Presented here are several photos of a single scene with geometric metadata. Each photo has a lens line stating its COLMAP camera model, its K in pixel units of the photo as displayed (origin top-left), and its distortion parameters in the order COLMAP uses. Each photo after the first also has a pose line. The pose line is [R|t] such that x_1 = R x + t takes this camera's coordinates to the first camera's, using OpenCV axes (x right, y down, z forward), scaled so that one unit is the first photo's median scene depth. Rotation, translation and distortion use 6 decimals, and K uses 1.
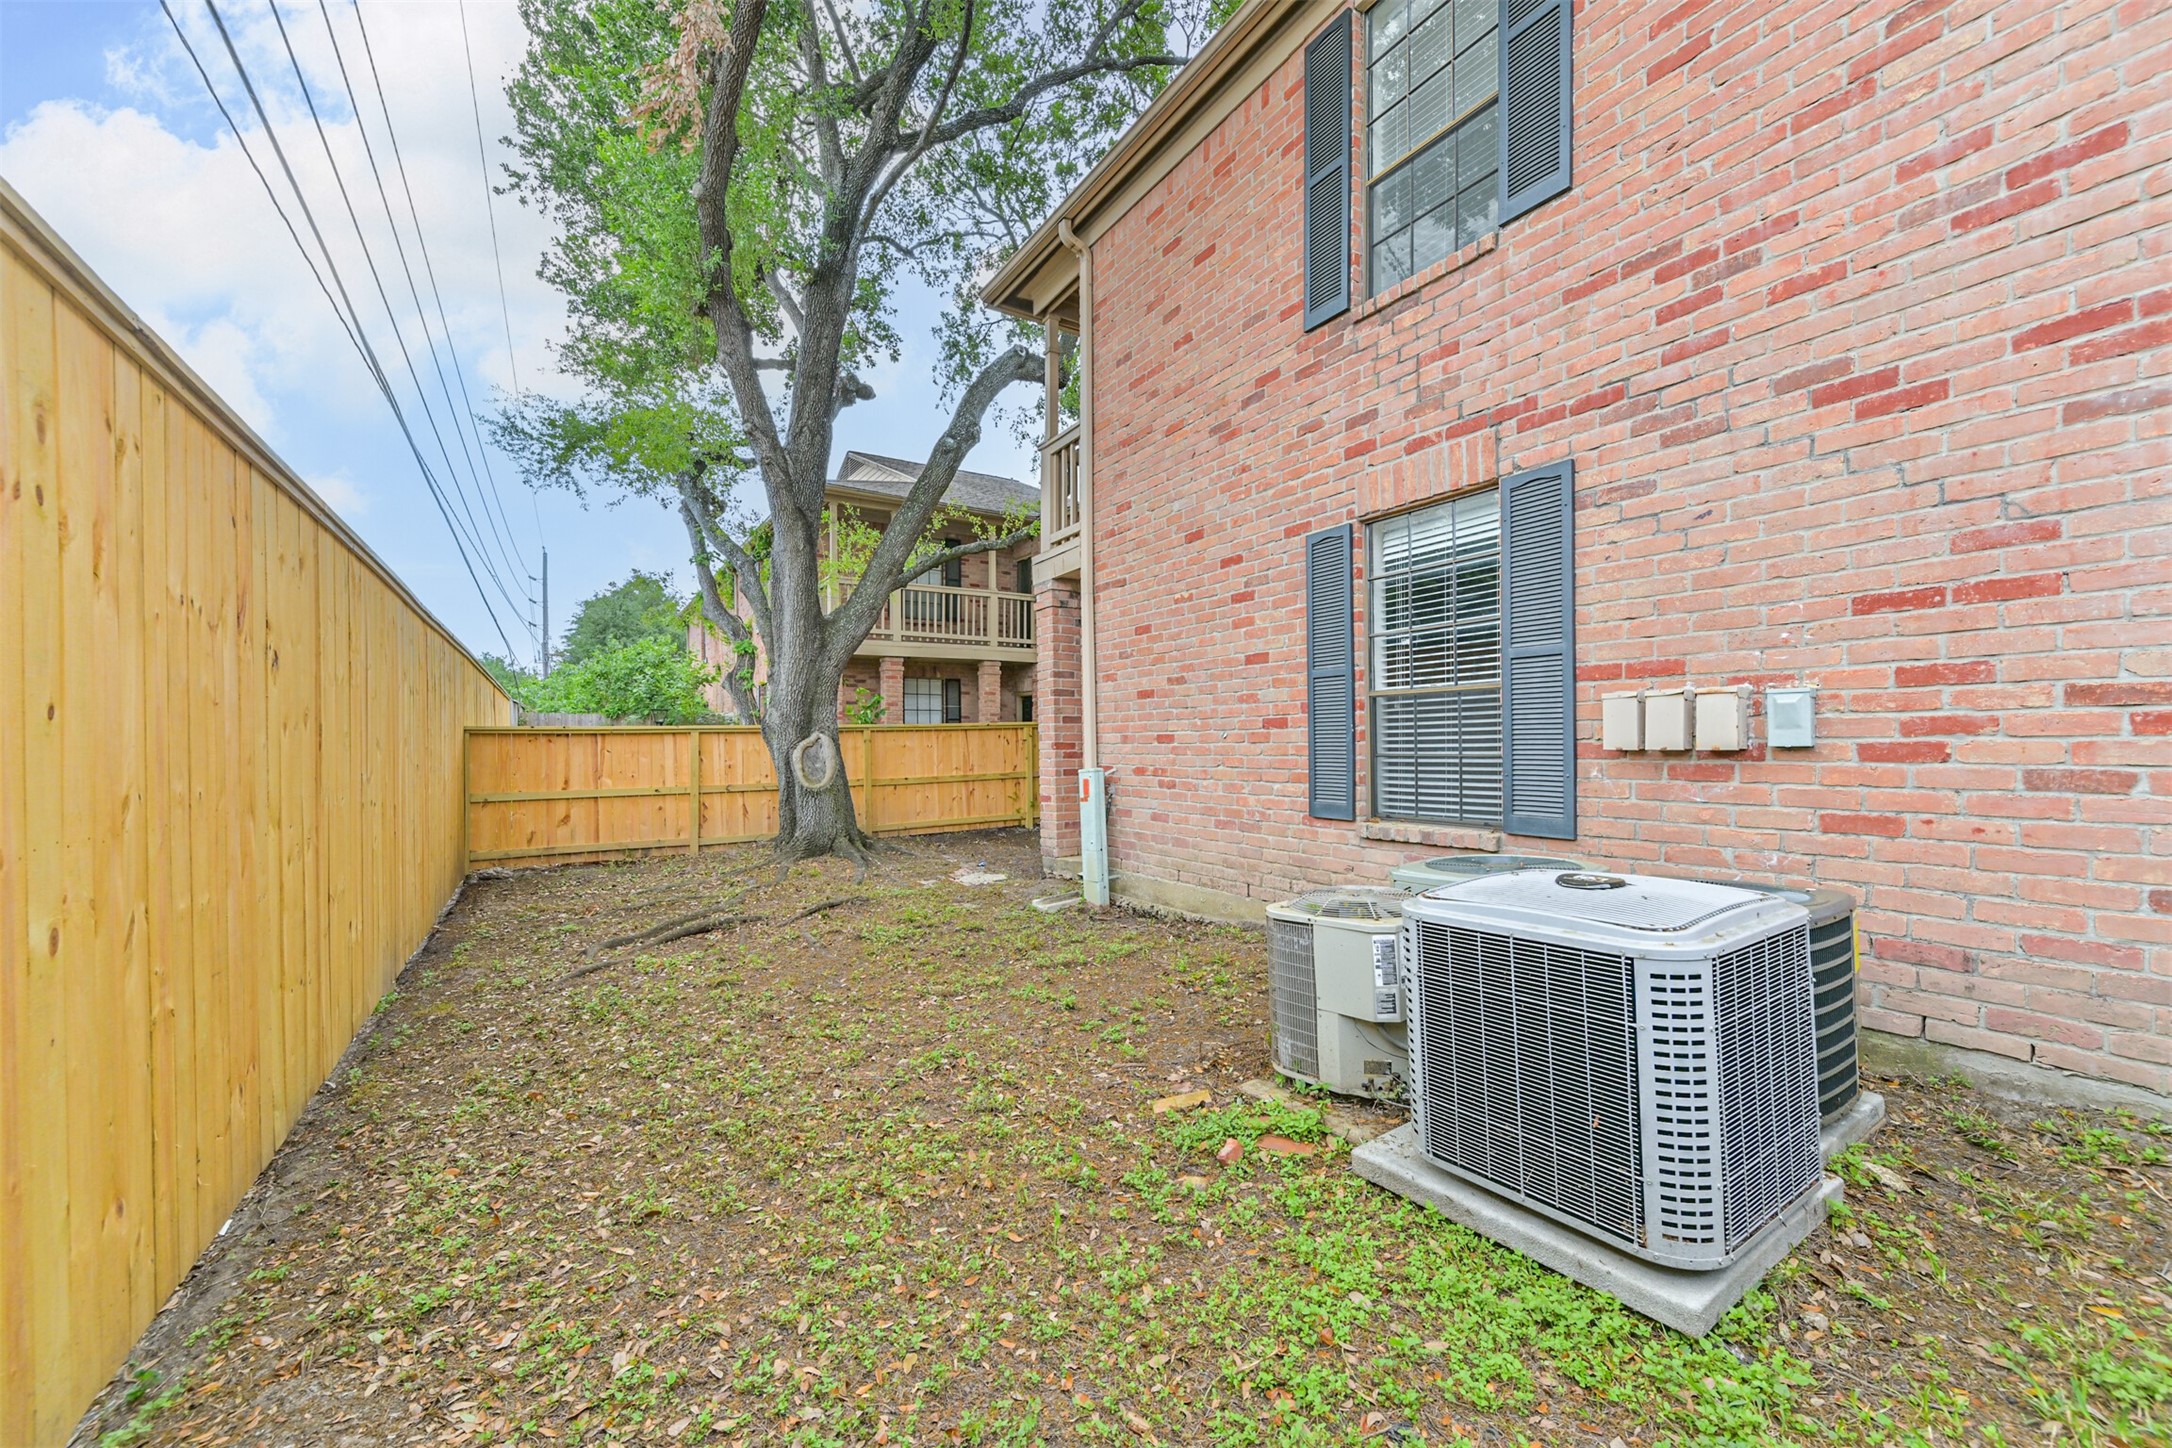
lens RADIAL K [[853.8, 0, 1091.0], [0, 853.8, 730.6], [0, 0, 1]] dist [0.005309, -0.000045]
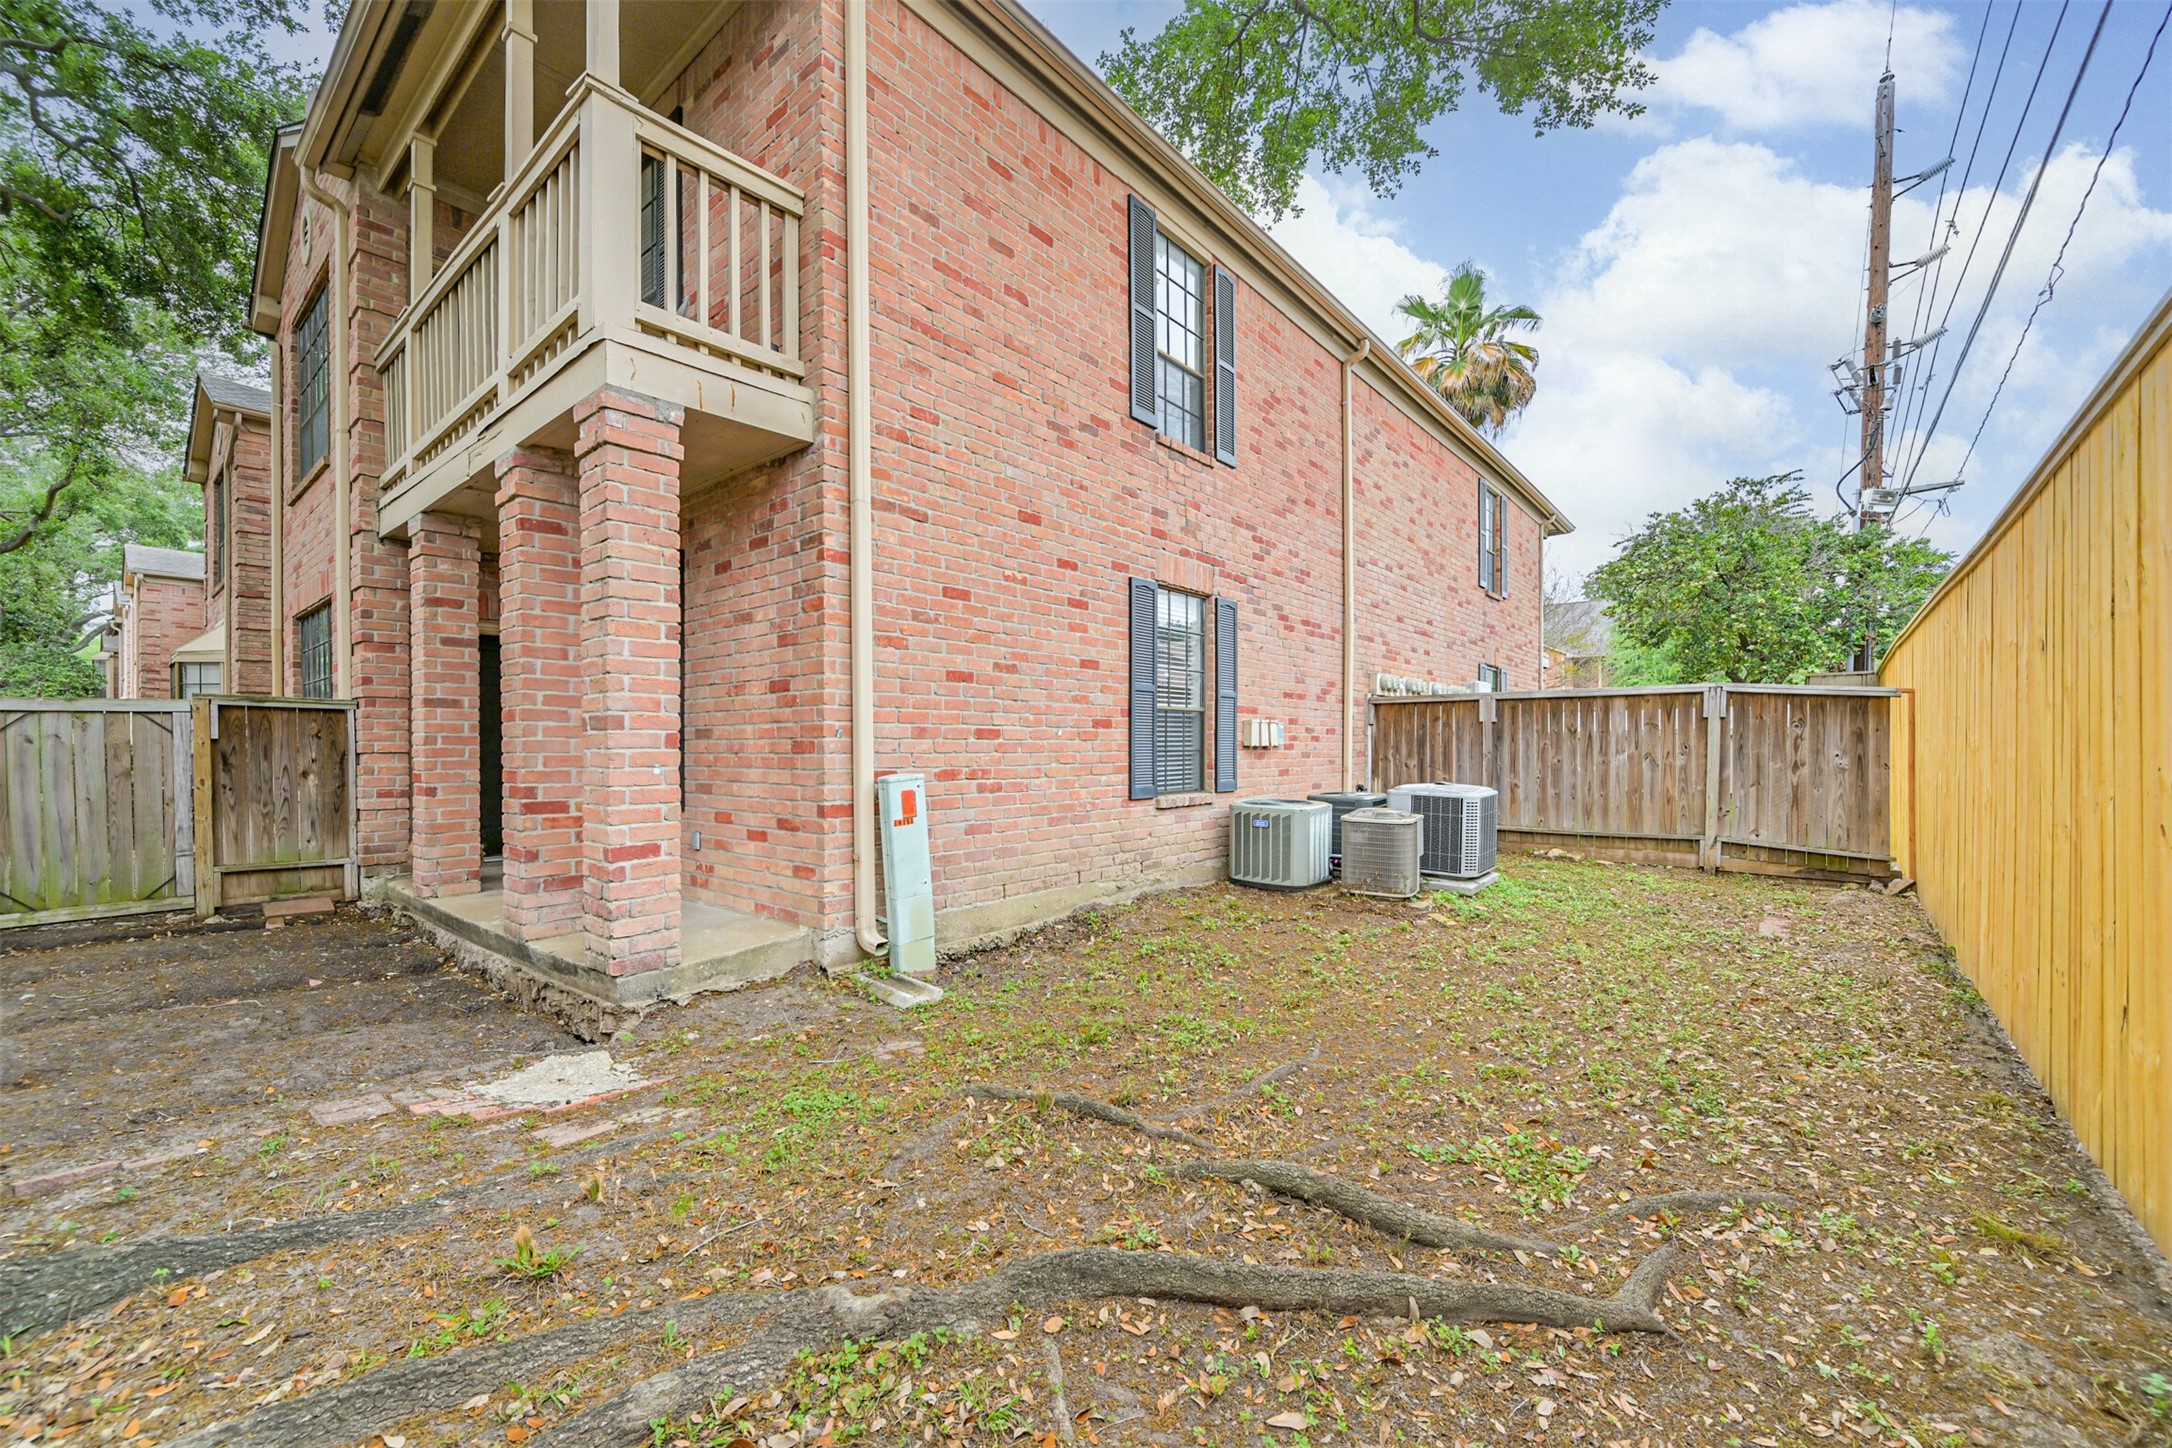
lens RADIAL K [[860.3, 0, 1086.0], [0, 860.3, 736.5], [0, 0, 1]] dist [0.000359, 0.000044]
pose [[-0.310160, 0.021839, 0.950434, -0.838470], [-0.009520, 0.999615, -0.026075, 0.037285], [-0.950637, -0.017136, -0.309832, 1.311807]]
